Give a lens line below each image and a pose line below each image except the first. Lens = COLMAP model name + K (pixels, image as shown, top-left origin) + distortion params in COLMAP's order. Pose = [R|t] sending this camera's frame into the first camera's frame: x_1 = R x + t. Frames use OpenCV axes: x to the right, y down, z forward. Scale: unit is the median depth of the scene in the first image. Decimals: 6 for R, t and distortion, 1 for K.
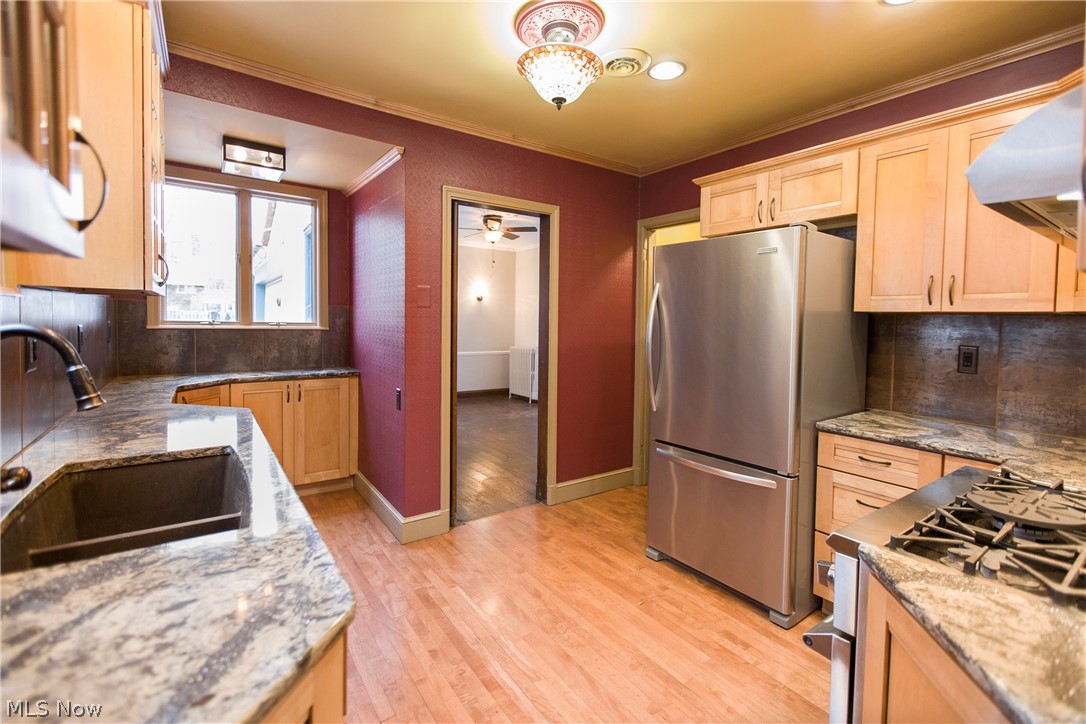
lens RADIAL K [[488.0, 0, 546.0], [0, 488.0, 385.6], [0, 0, 1]] dist [0.000737, 0.000046]
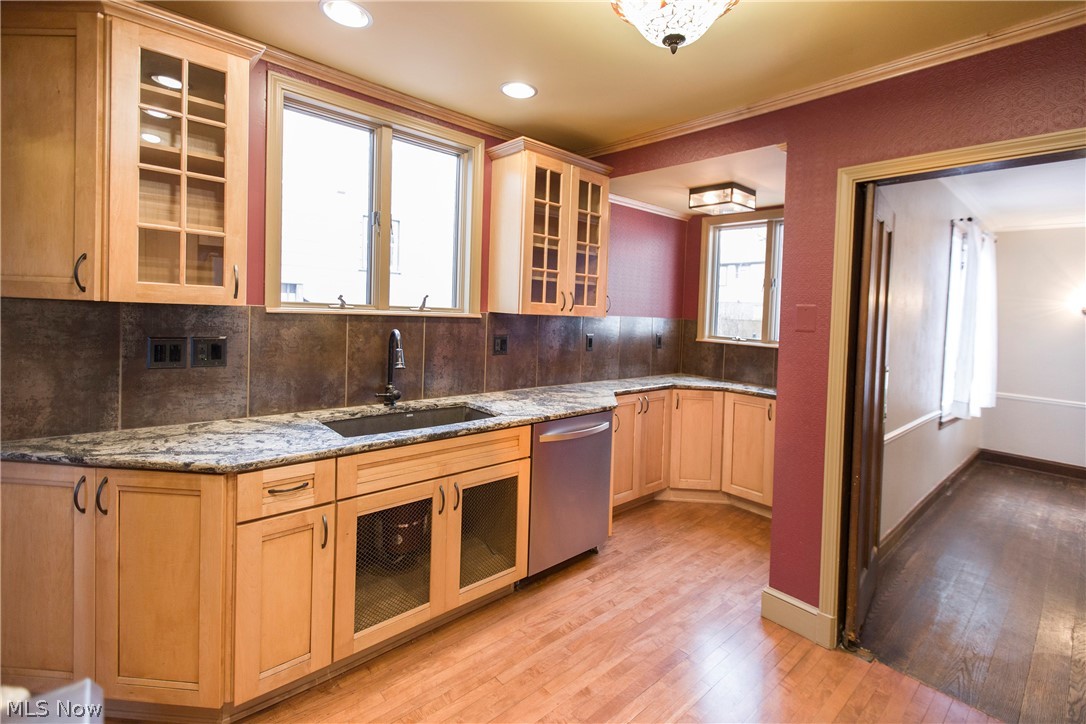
lens RADIAL K [[485.3, 0, 546.4], [0, 485.3, 327.7], [0, 0, 1]] dist [-0.000008, 0.000180]
pose [[0.117484, 0.021880, -0.992834, 0.430253], [-0.172576, 0.984995, 0.001286, -0.082456], [0.977965, 0.171188, 0.119497, 0.447410]]
